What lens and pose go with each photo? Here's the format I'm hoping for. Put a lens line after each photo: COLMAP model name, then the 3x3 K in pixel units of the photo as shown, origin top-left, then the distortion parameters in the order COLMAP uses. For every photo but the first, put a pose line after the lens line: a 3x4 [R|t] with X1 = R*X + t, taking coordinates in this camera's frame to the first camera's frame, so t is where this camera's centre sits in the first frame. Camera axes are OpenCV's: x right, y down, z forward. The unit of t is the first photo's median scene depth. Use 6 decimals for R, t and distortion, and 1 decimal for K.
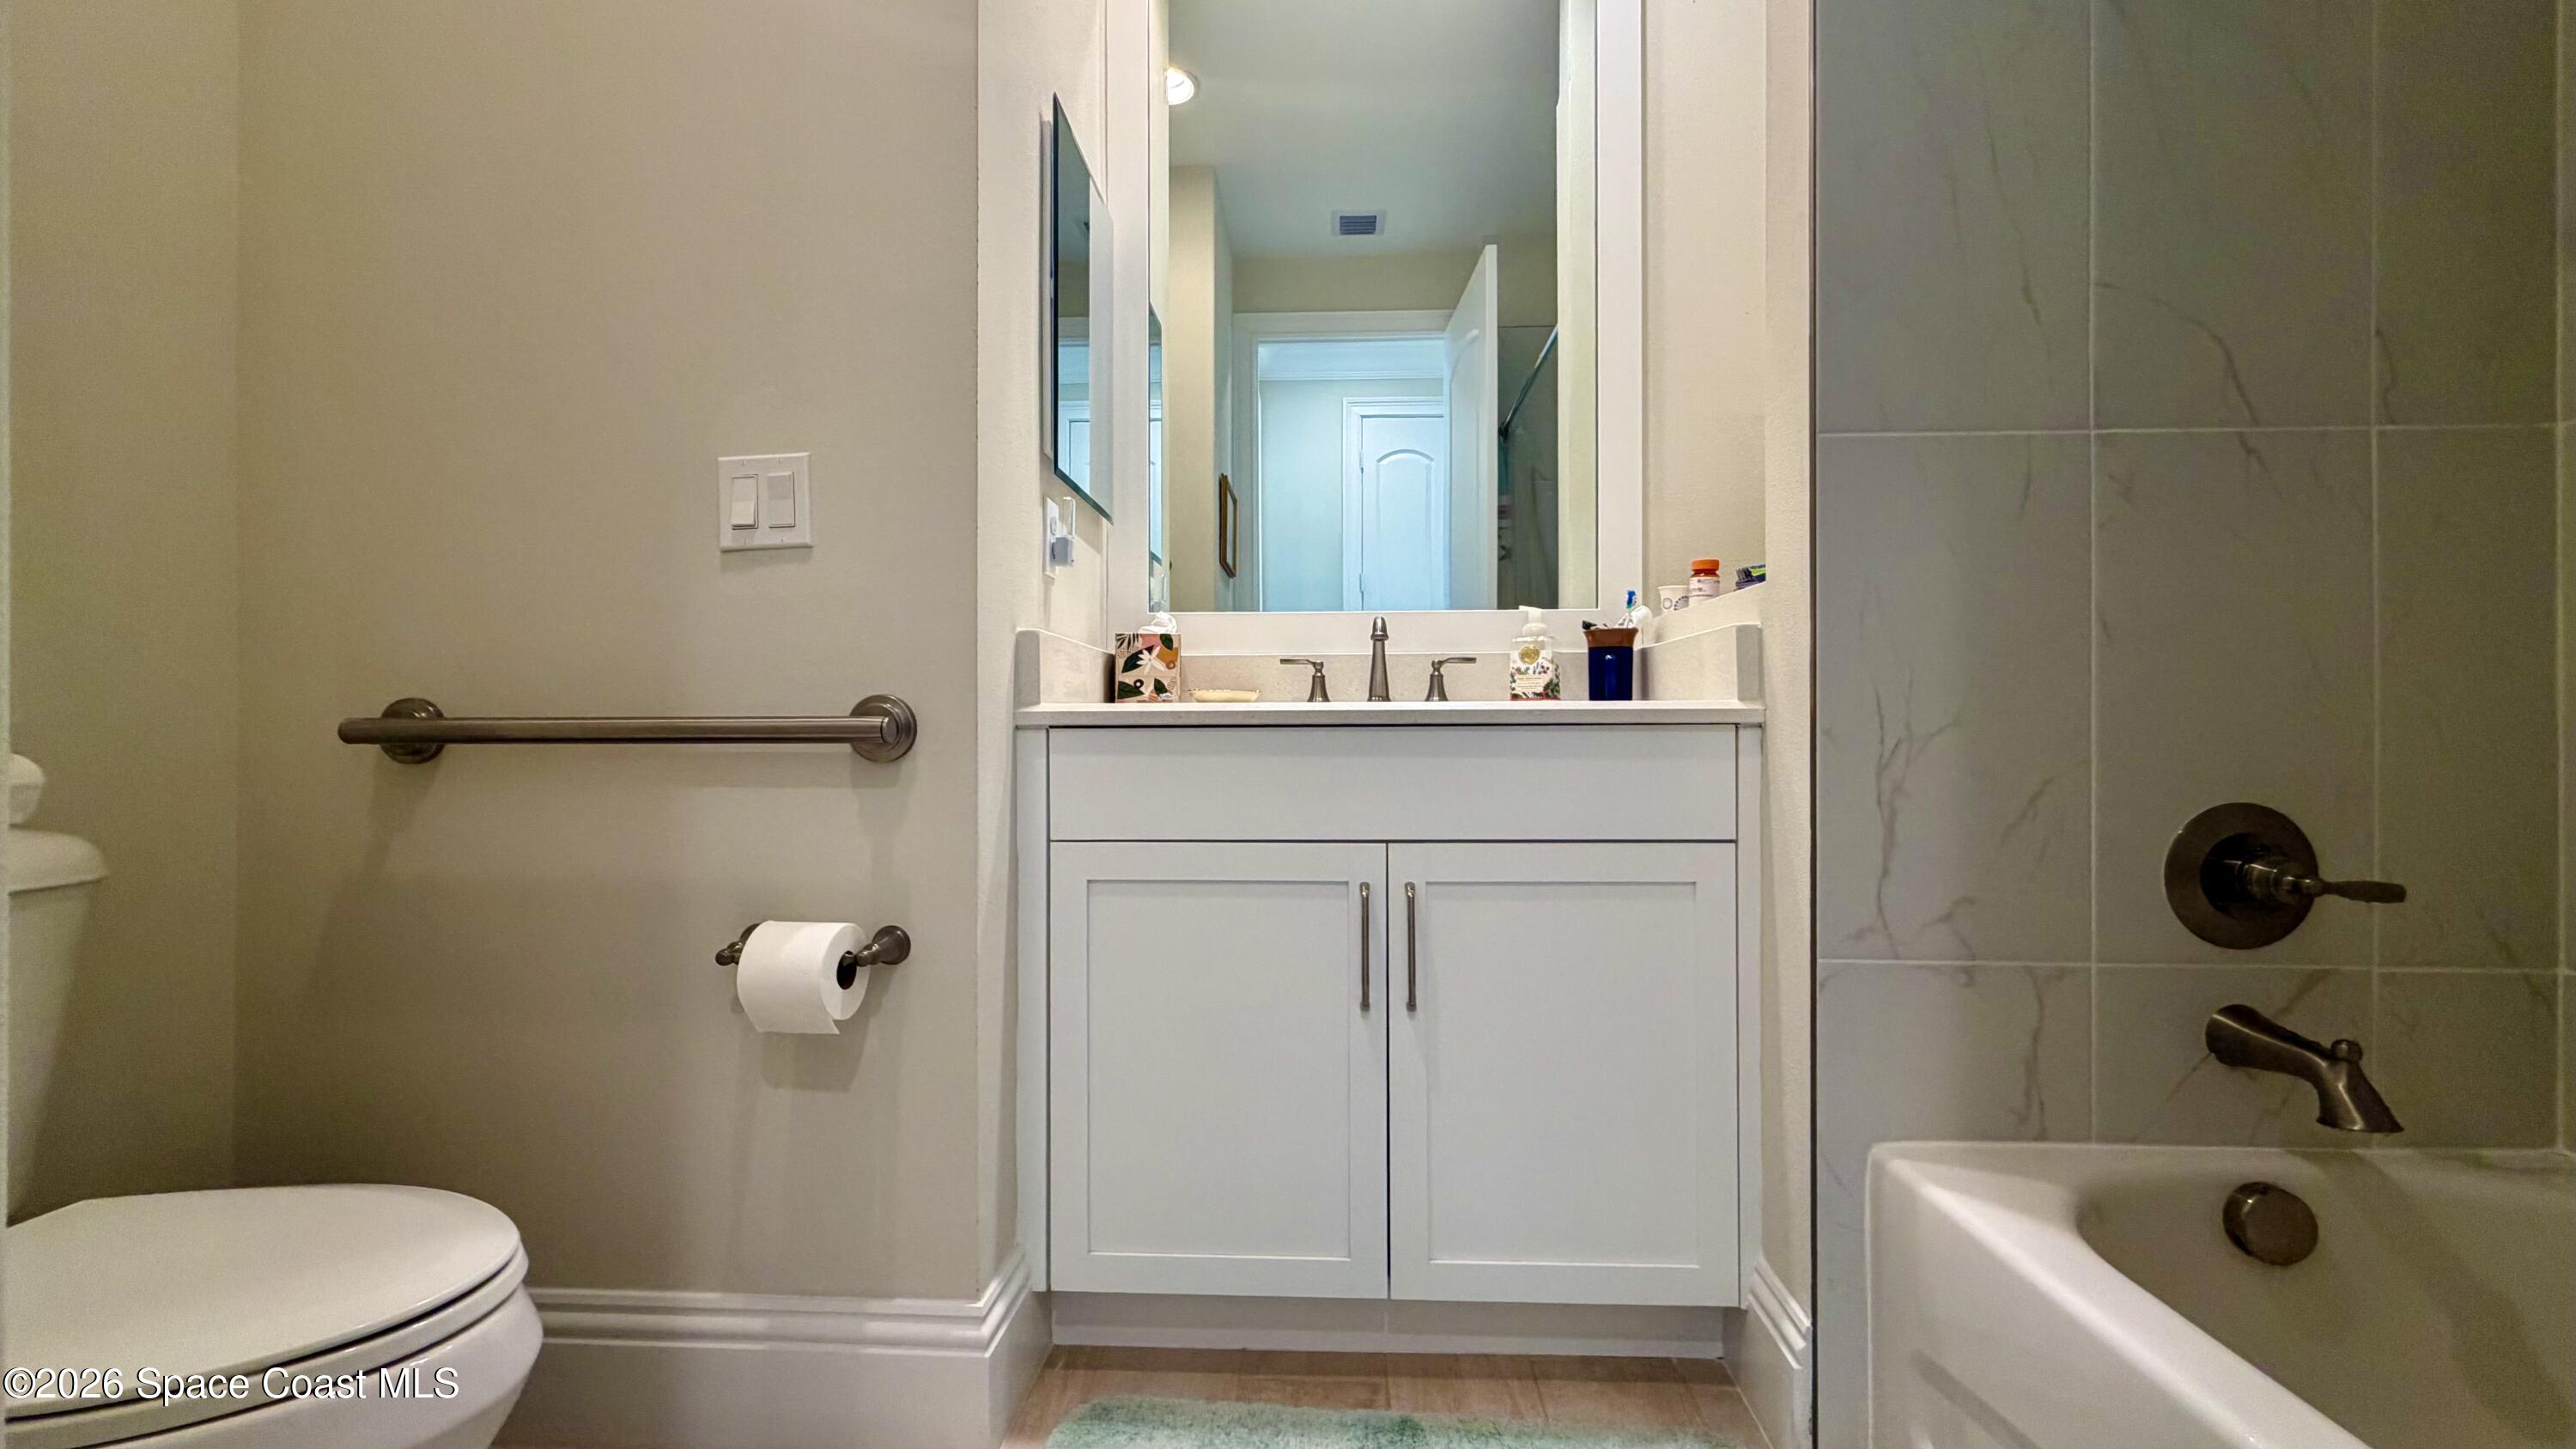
lens RADIAL K [[1026.5, 0, 1281.2], [0, 1026.5, 724.1], [0, 0, 1]] dist [-0.001009, 0.000557]
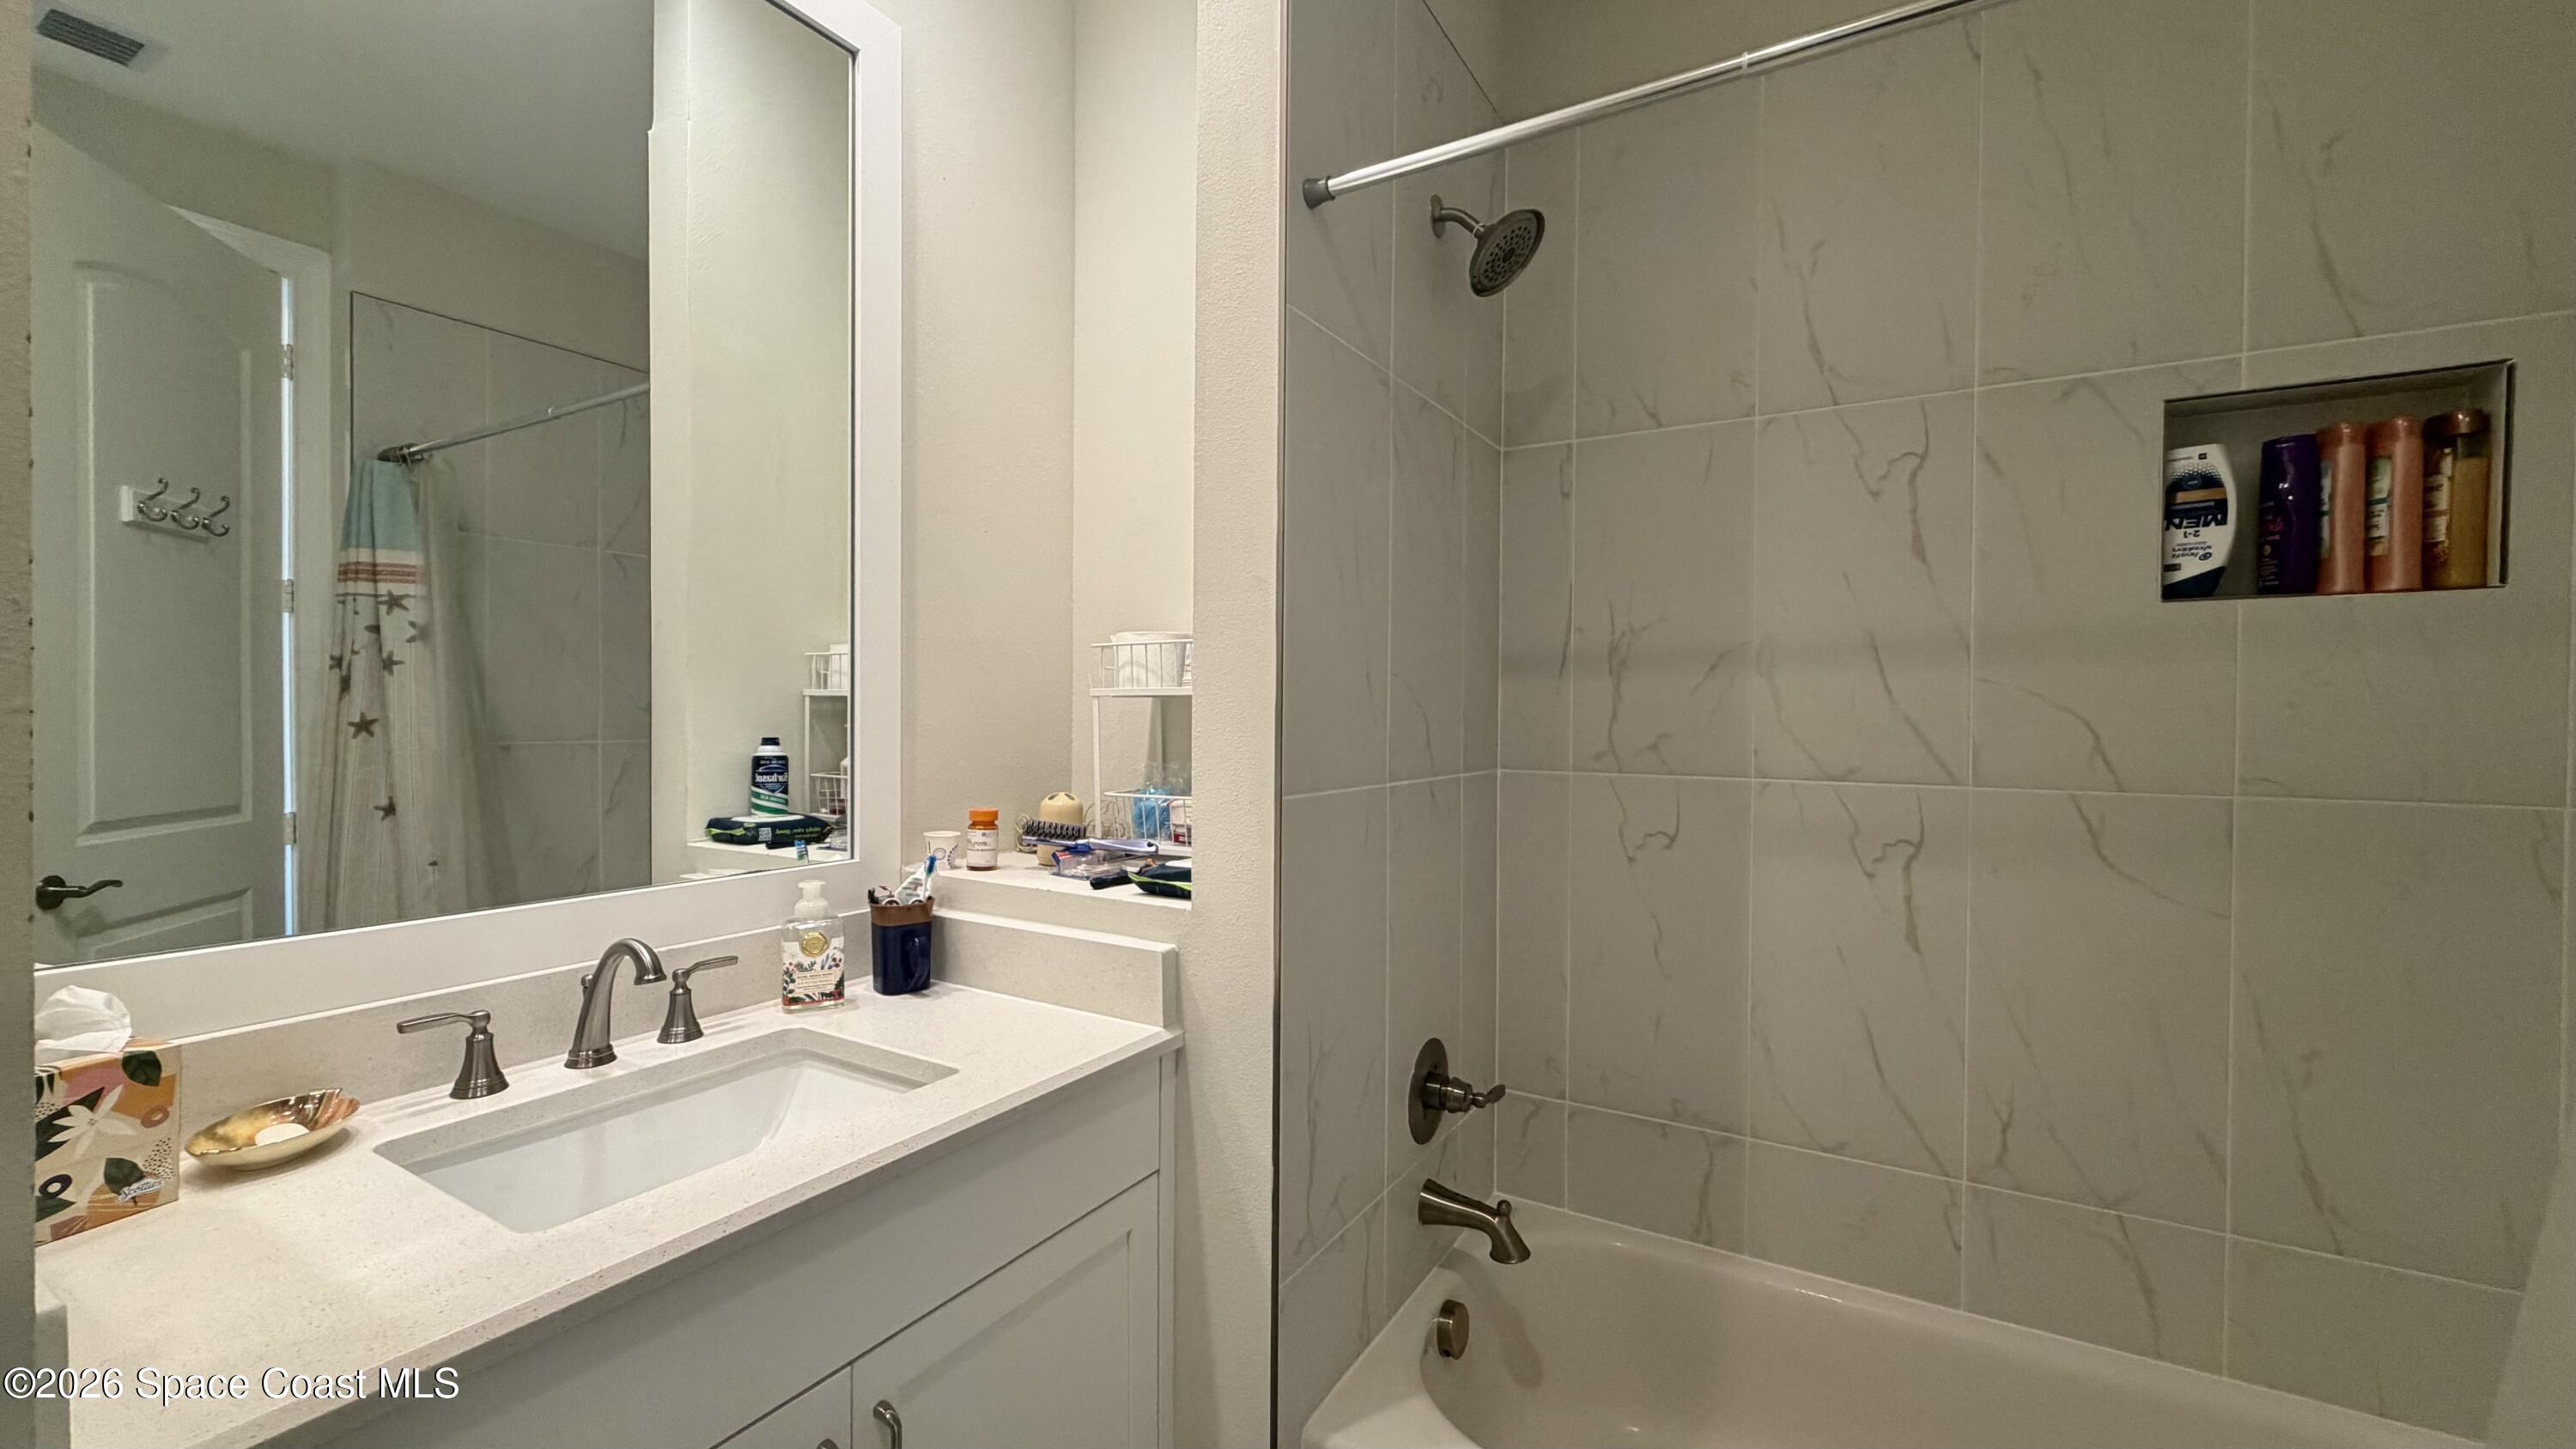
lens RADIAL K [[1026.5, 0, 1281.2], [0, 1026.5, 724.1], [0, 0, 1]] dist [-0.001009, 0.000557]
pose [[0.475168, -0.000944, 0.879895, -0.276050], [0.001205, 0.999999, 0.000422, -0.237231], [-0.879894, 0.000860, 0.475169, 0.326538]]
